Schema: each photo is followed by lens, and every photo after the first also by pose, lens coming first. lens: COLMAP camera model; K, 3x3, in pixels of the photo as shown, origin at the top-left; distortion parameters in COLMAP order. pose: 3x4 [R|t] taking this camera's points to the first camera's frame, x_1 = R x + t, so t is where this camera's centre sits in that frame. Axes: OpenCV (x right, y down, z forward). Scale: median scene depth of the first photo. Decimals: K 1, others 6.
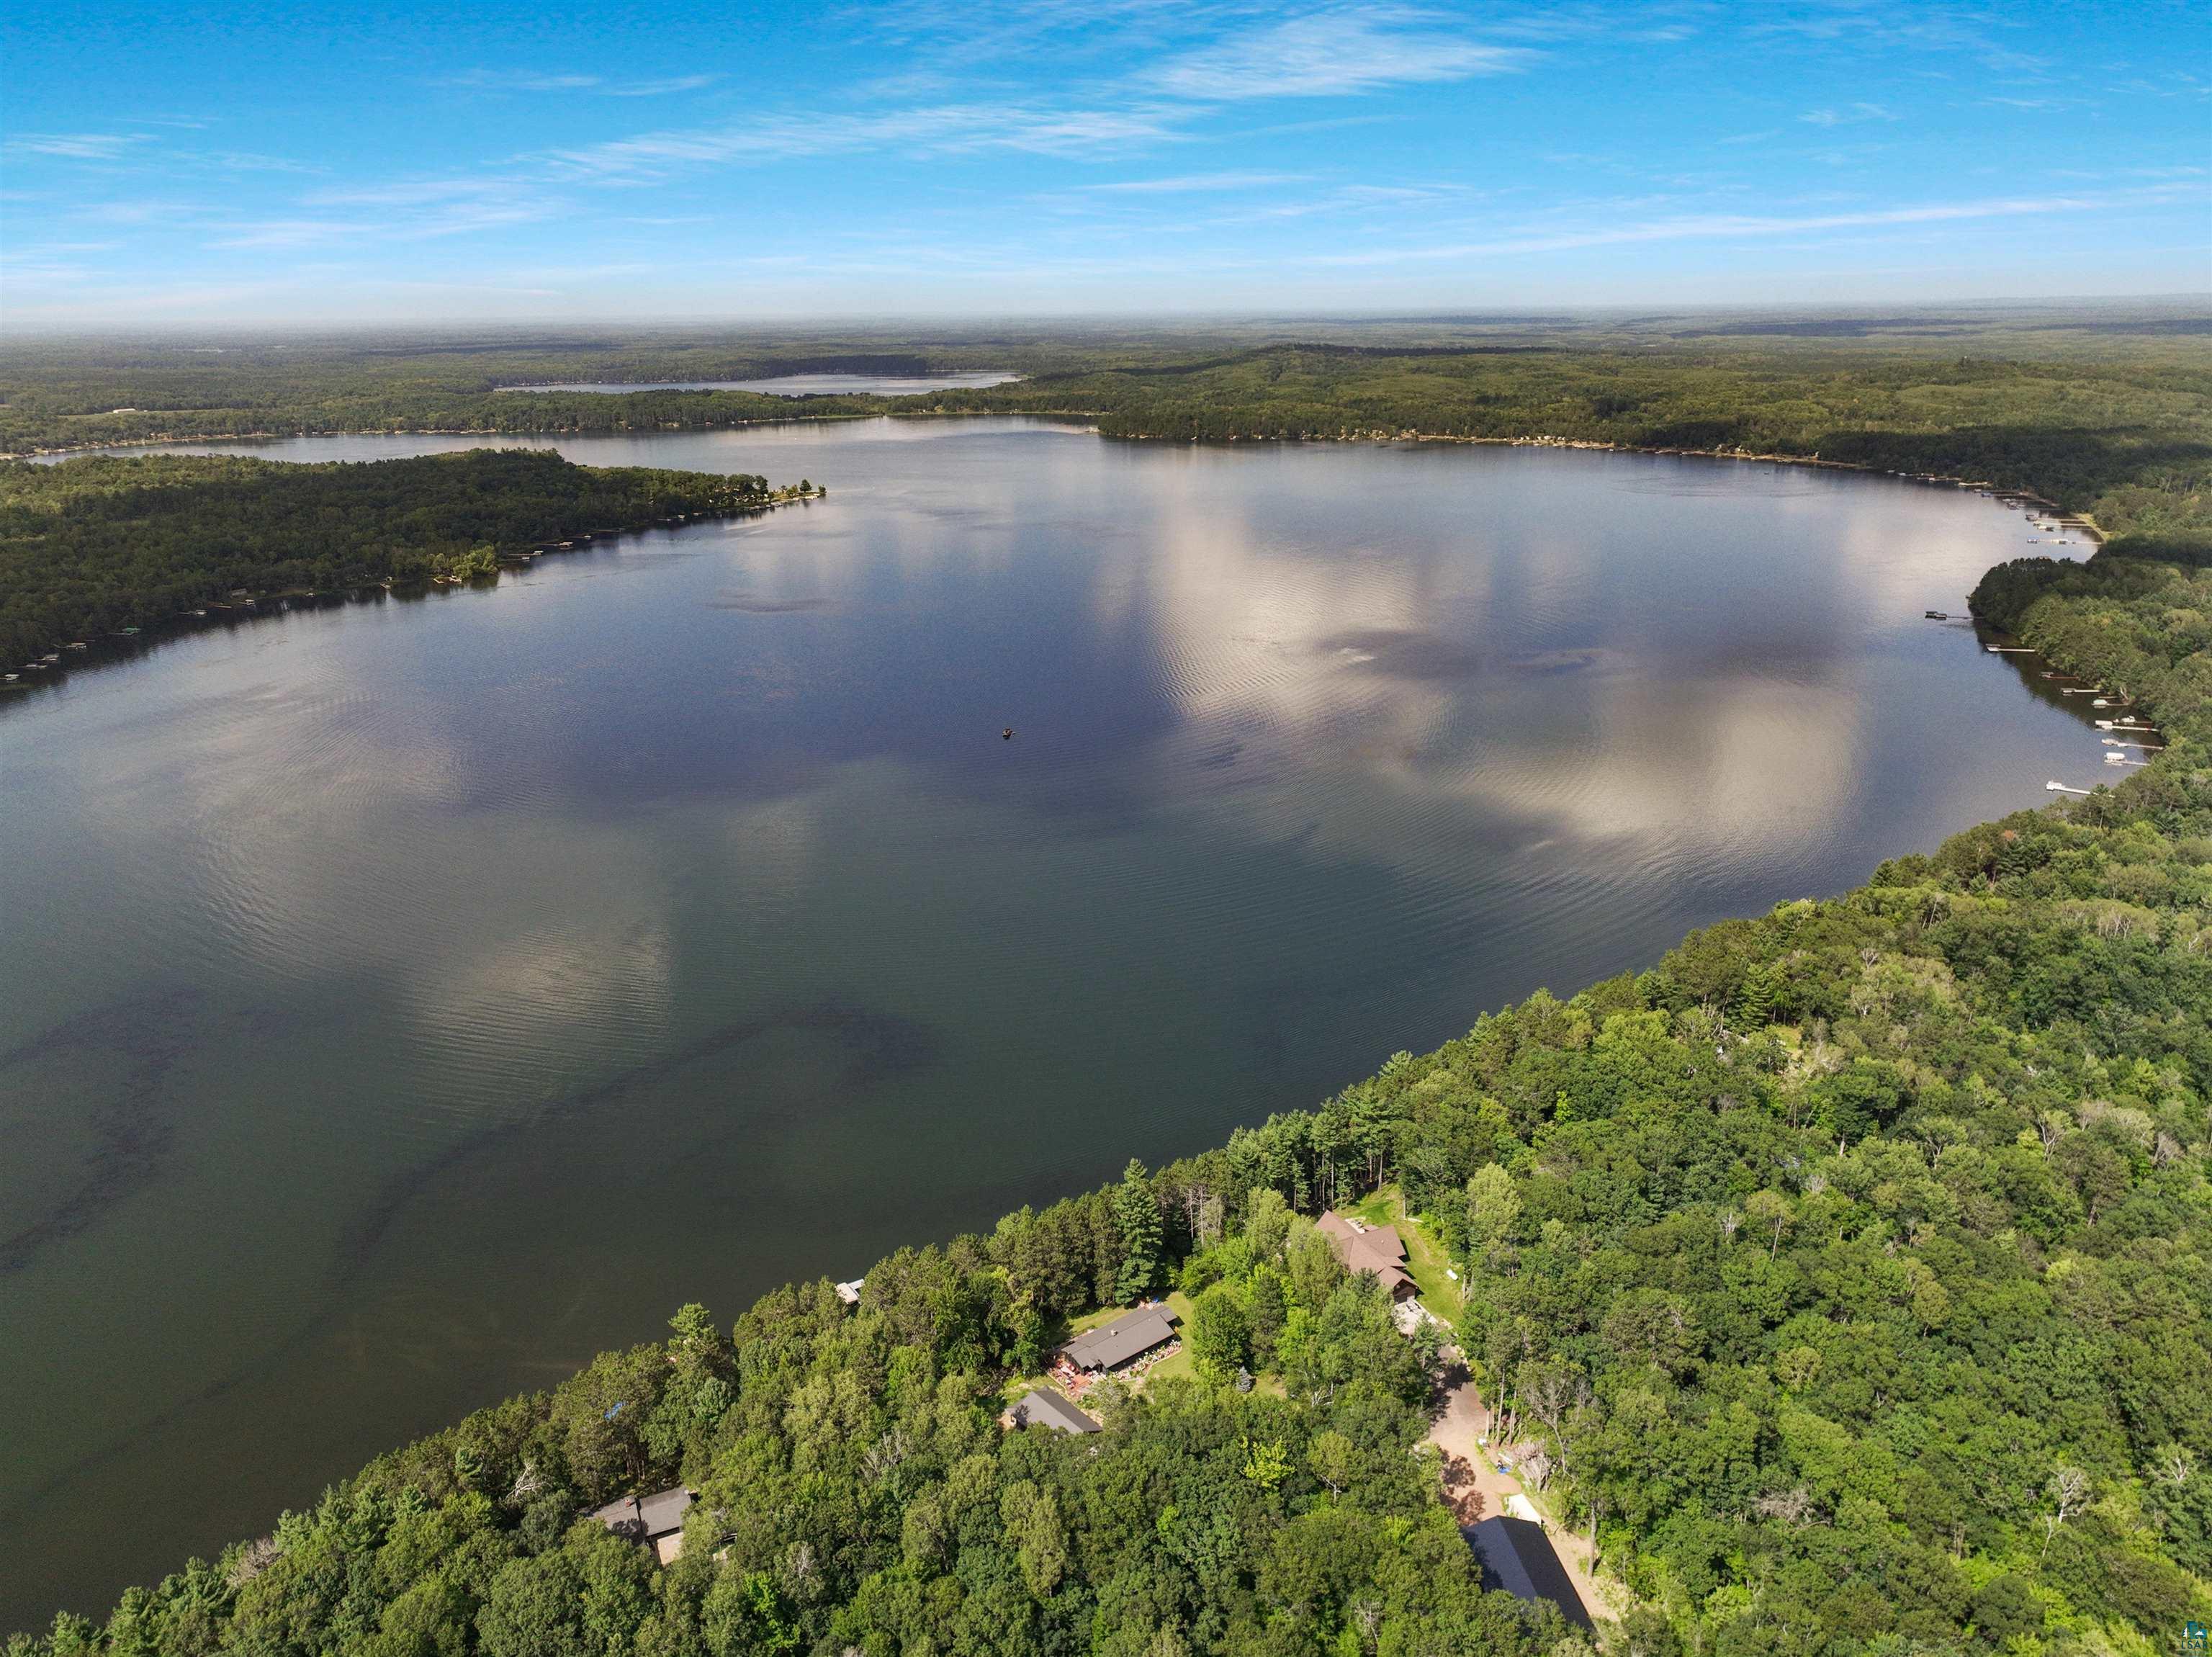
lens RADIAL K [[1542.7, 0, 1106.0], [0, 1542.7, 828.5], [0, 0, 1]] dist [0.002085, 0.019486]
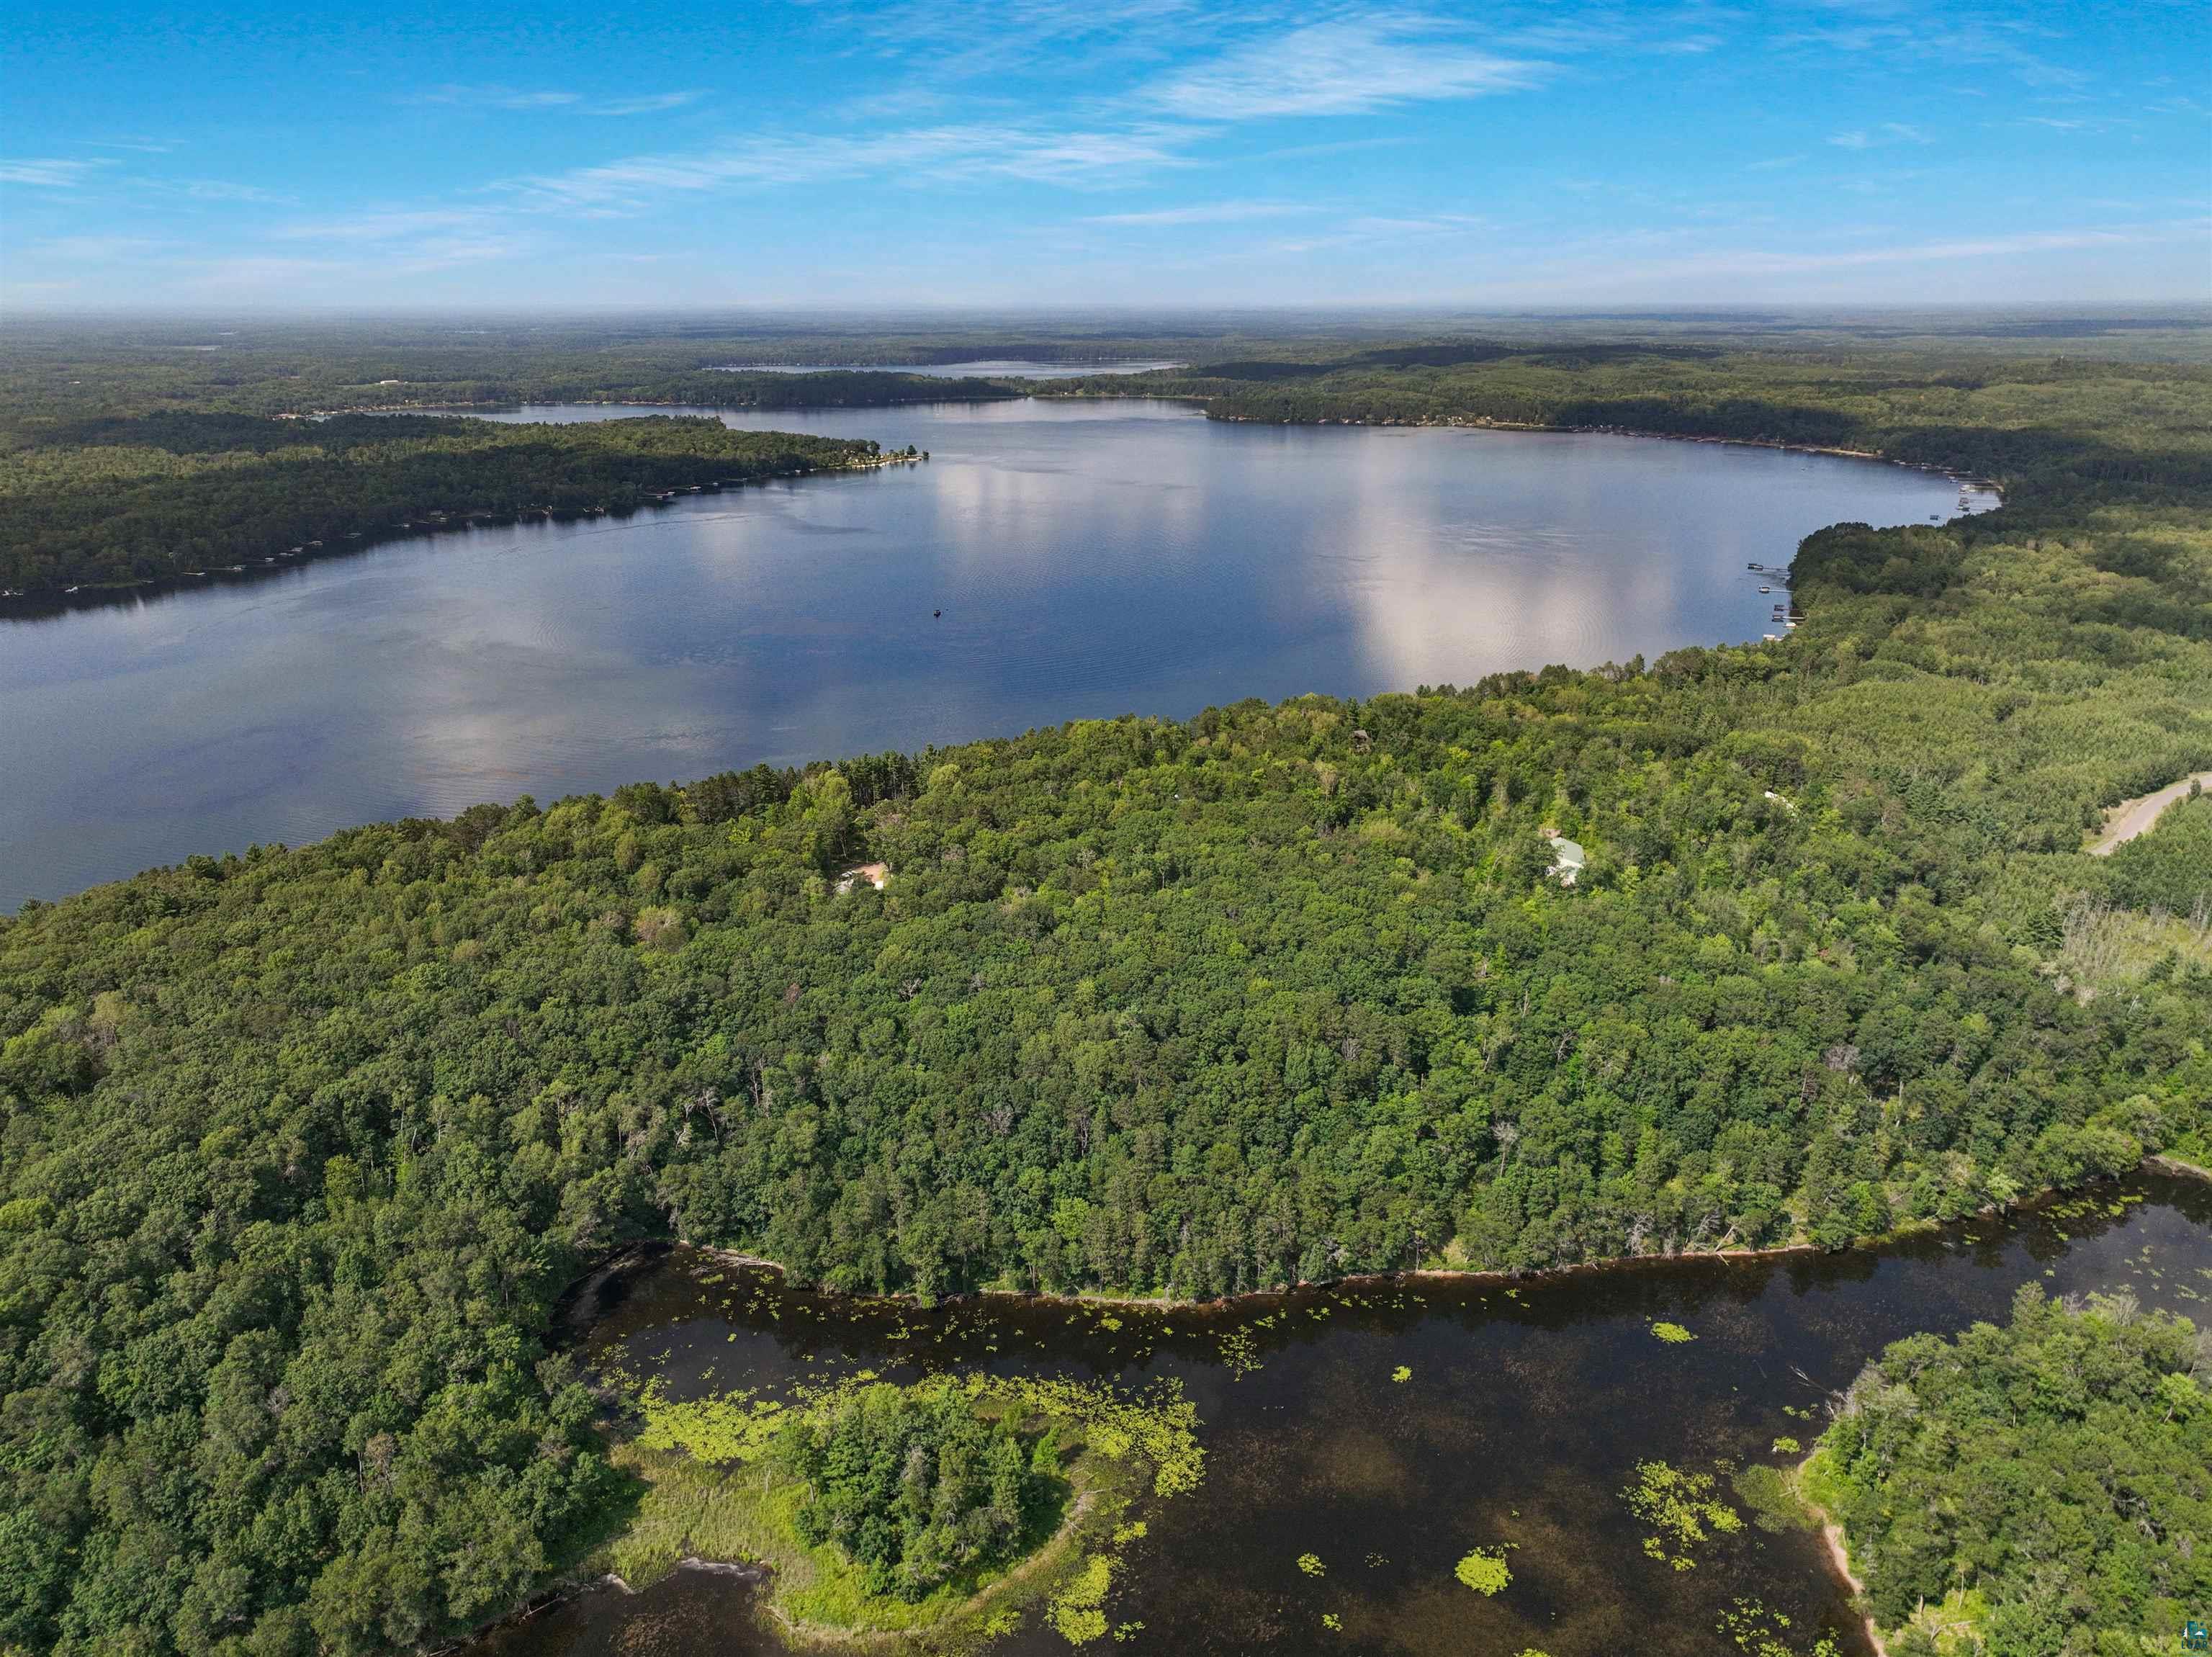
lens RADIAL K [[1542.7, 0, 1106.0], [0, 1542.7, 828.5], [0, 0, 1]] dist [0.002085, 0.019486]
pose [[0.990159, 0.054677, -0.128820, 0.074636], [-0.054128, 0.998504, 0.007759, 0.030197], [0.129052, -0.000710, 0.991638, -0.090177]]
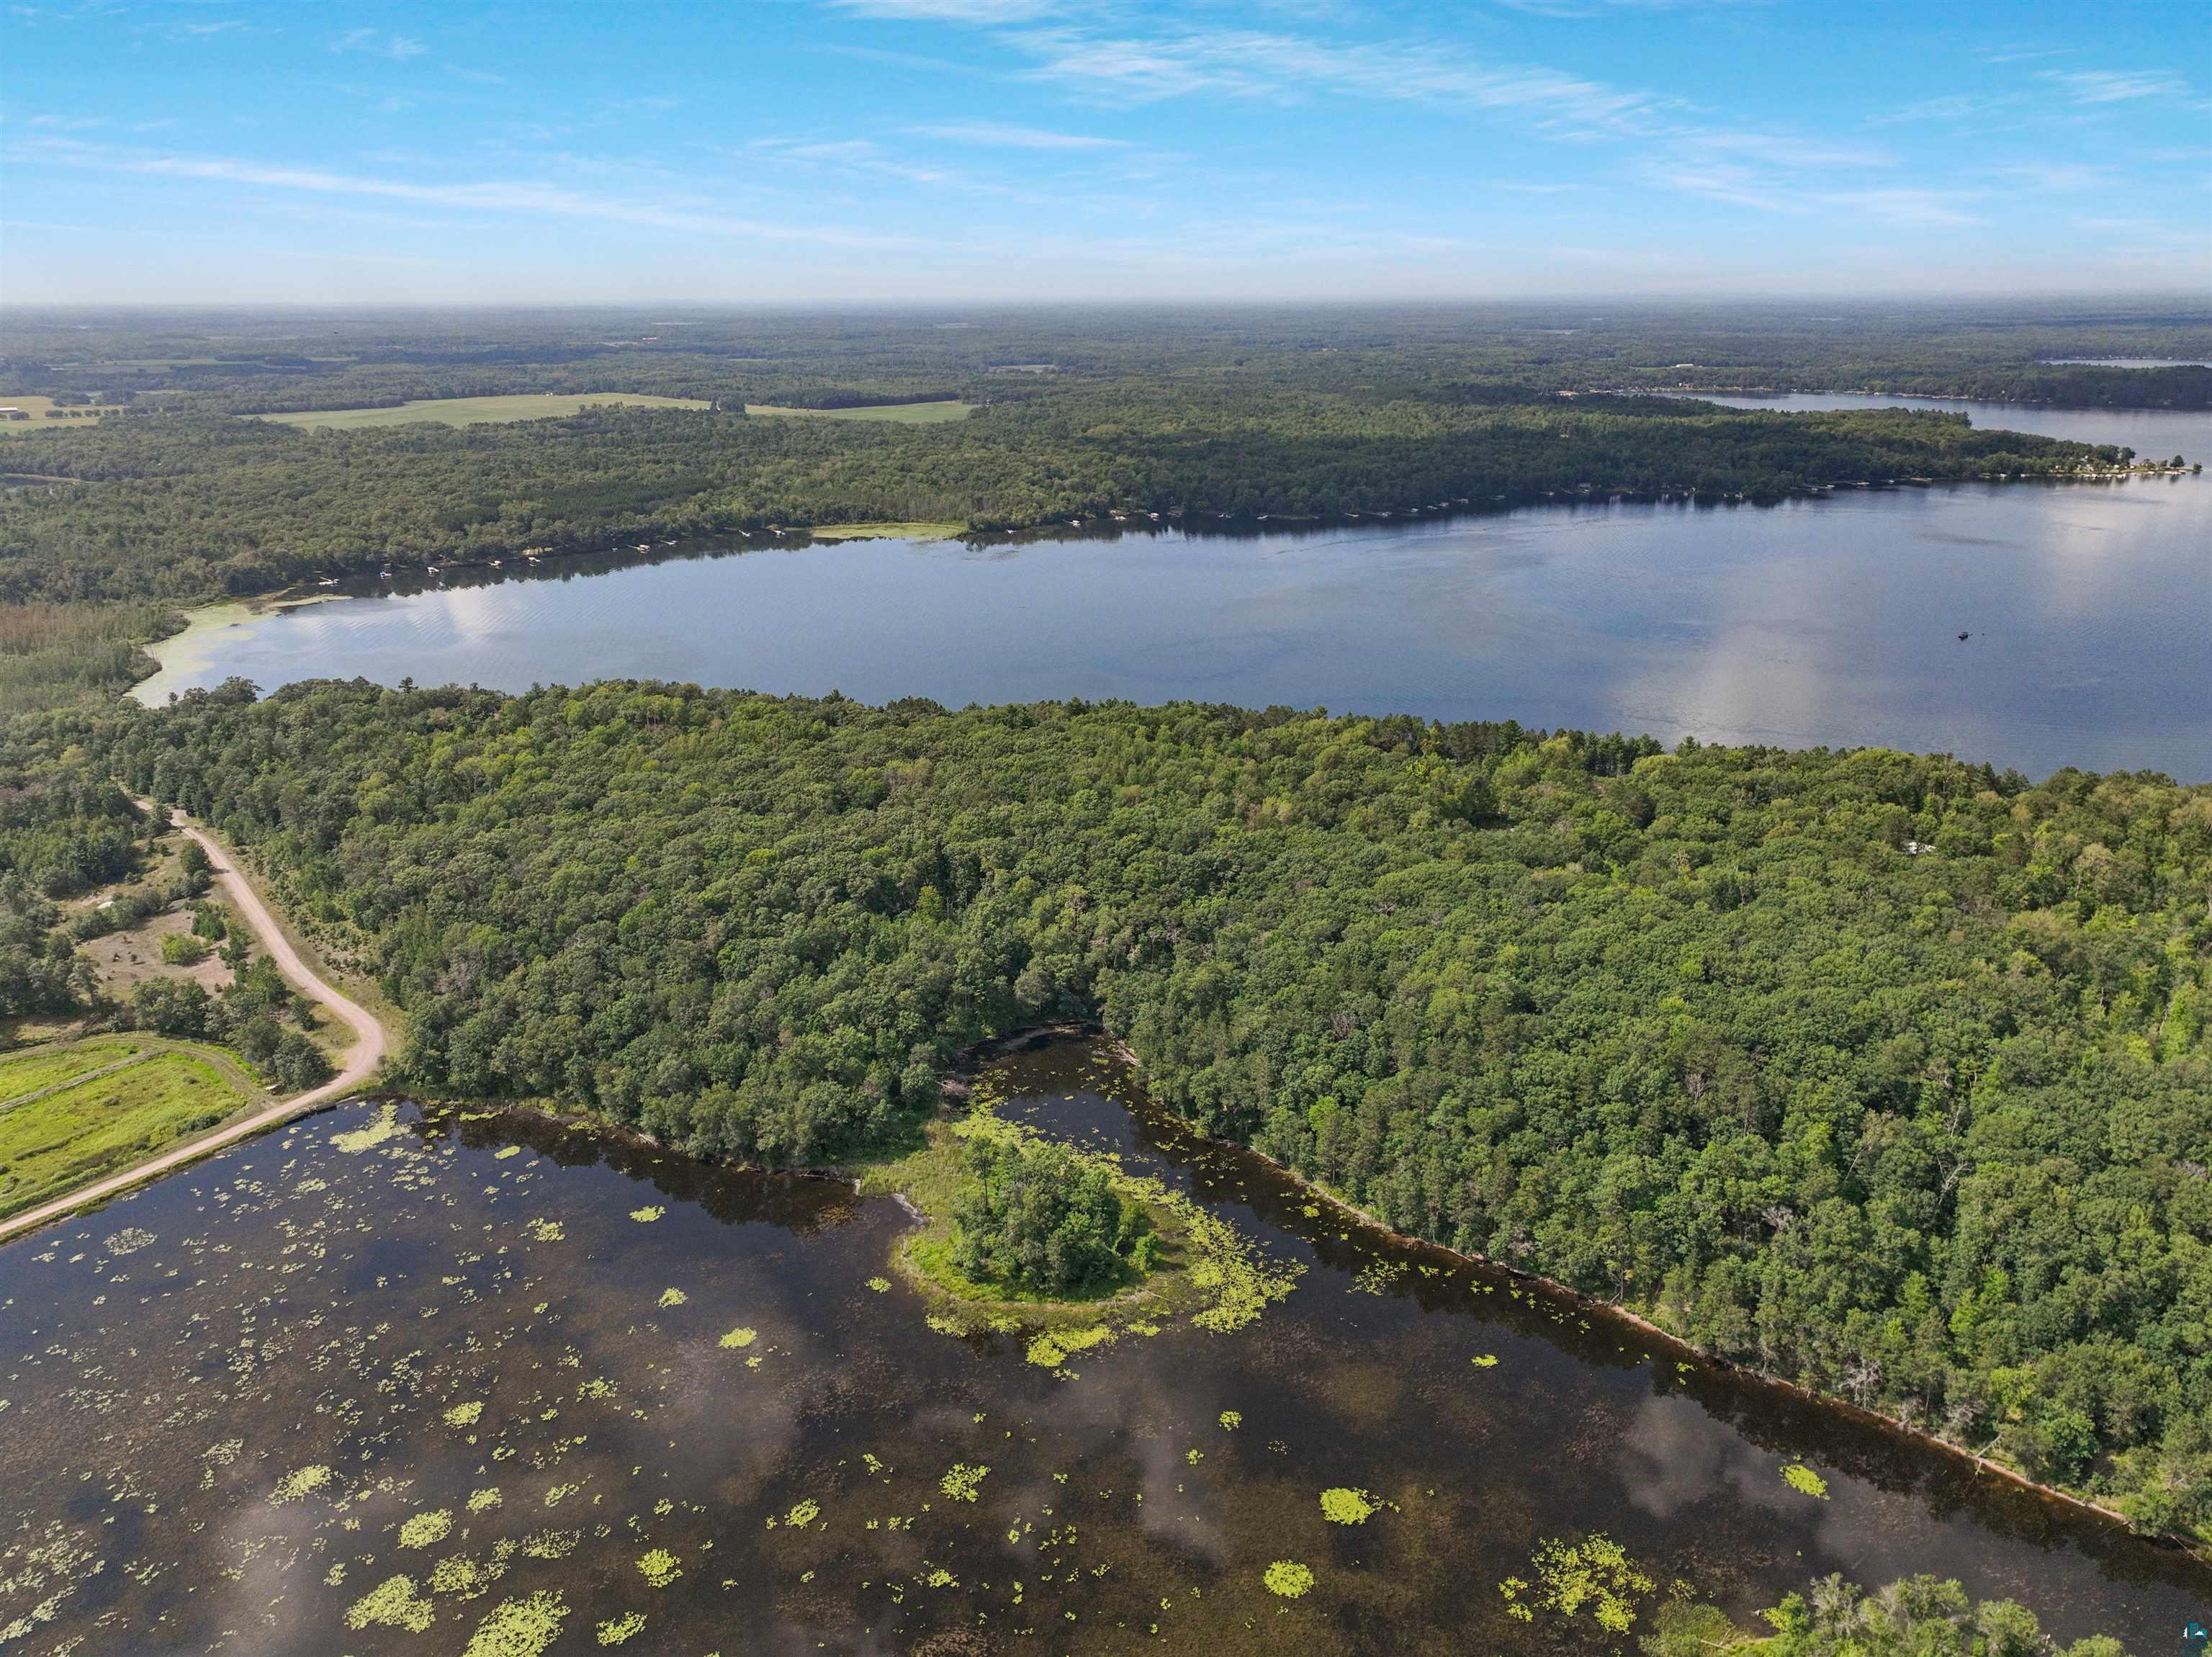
lens RADIAL K [[1534.0, 0, 1132.3], [0, 1534.0, 828.1], [0, 0, 1]] dist [0.028716, 0.001165]
pose [[0.598225, 0.276962, -0.751943, 0.137606], [-0.265234, 0.953916, 0.140341, 0.024097], [0.756160, 0.115485, 0.644116, -0.073233]]
